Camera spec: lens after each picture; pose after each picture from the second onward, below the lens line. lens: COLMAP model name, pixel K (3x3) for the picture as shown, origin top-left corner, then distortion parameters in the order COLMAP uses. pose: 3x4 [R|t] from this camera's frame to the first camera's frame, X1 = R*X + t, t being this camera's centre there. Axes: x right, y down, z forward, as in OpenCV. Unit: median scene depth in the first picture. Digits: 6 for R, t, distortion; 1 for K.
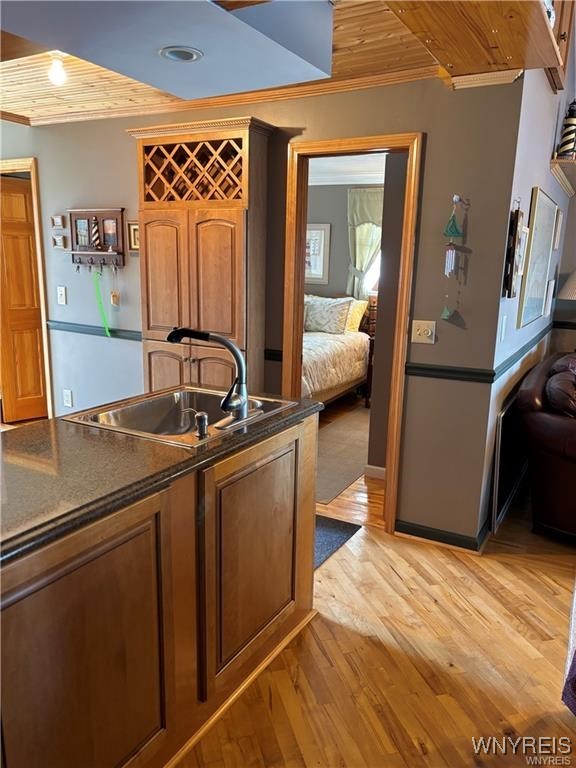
lens RADIAL K [[582.1, 0, 289.2], [0, 582.1, 409.7], [0, 0, 1]] dist [0.008329, -0.019877]
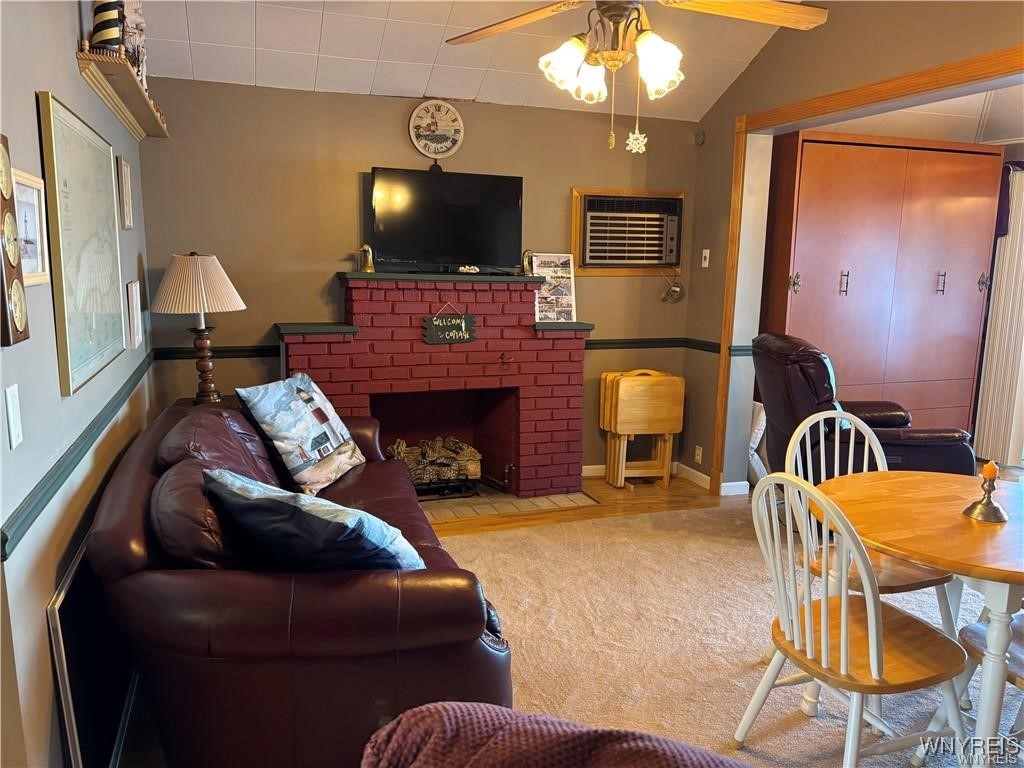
lens RADIAL K [[776.1, 0, 512.1], [0, 776.1, 384.8], [0, 0, 1]] dist [0.008329, -0.019877]
pose [[0.666641, -0.135914, 0.732883, 0.167370], [0.187853, 0.982133, 0.011264, -0.082341], [-0.721319, 0.130165, 0.680262, 0.306245]]
